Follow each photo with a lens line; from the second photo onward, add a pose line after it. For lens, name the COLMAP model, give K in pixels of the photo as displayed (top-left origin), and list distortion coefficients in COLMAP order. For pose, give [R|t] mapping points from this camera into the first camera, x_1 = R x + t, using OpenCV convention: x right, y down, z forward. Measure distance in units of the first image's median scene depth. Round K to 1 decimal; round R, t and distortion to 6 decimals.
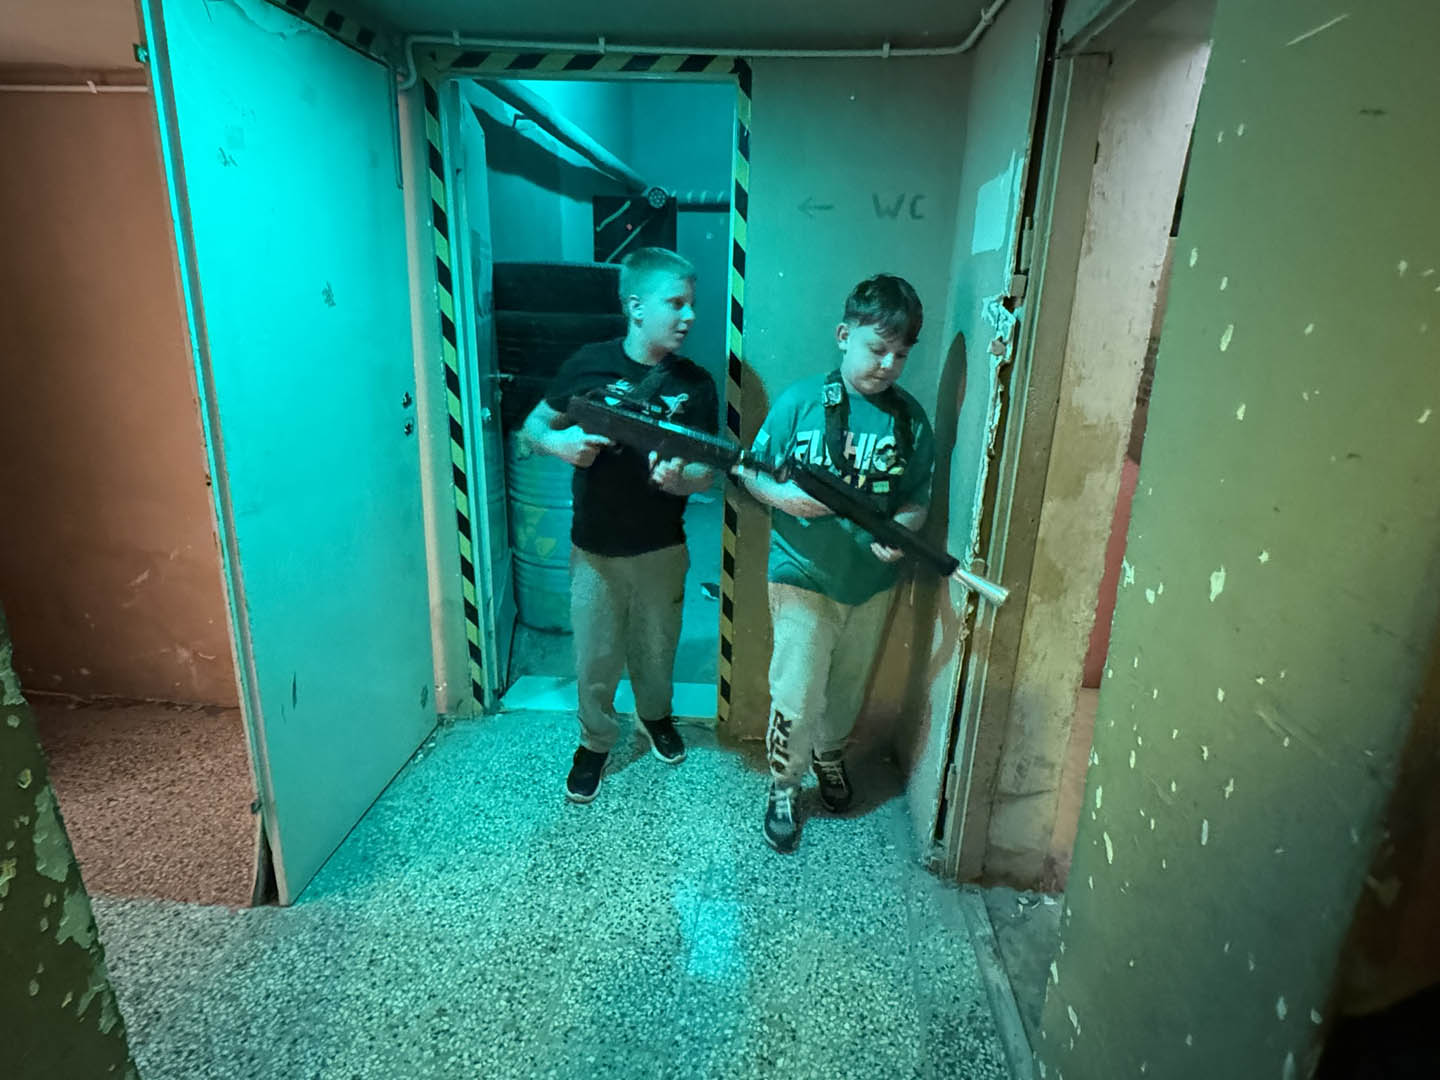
lens RADIAL K [[786.2, 0, 729.4], [0, 786.2, 542.7], [0, 0, 1]] dist [-0.000085, -0.000302]
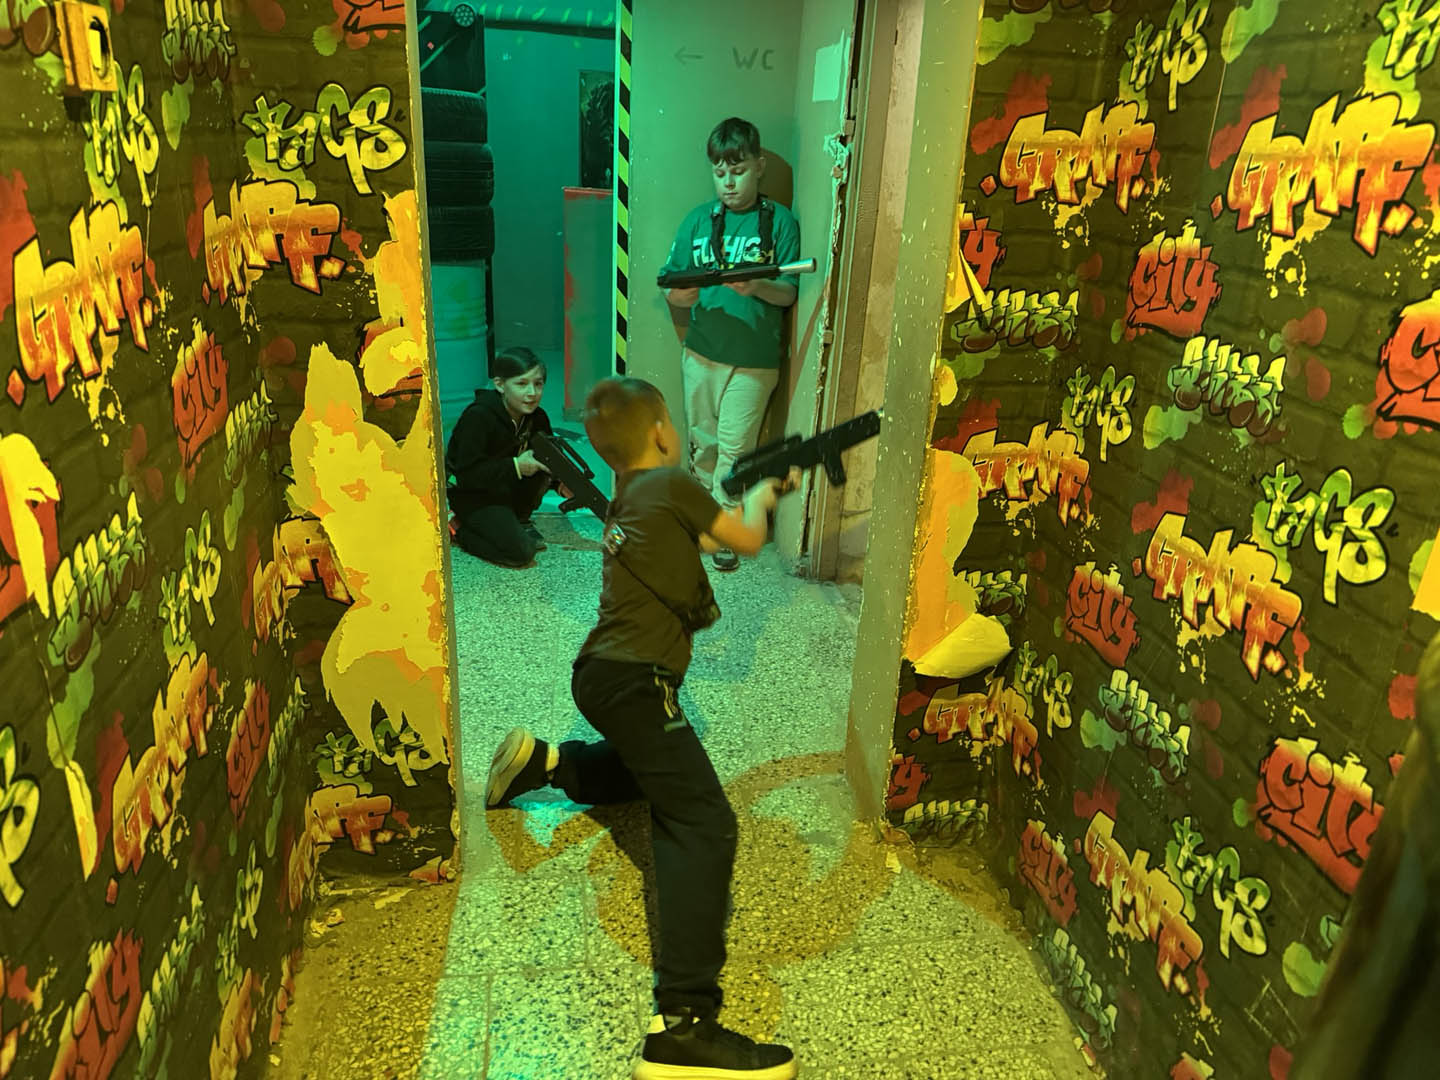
lens RADIAL K [[986.5, 0, 721.4], [0, 986.5, 537.9], [0, 0, 1]] dist [0.057761, -0.069449]
pose [[0.970492, -0.069097, 0.231020, -0.232418], [0.049120, 0.994626, 0.091141, 0.169246], [-0.236076, -0.077104, 0.968671, -0.535738]]
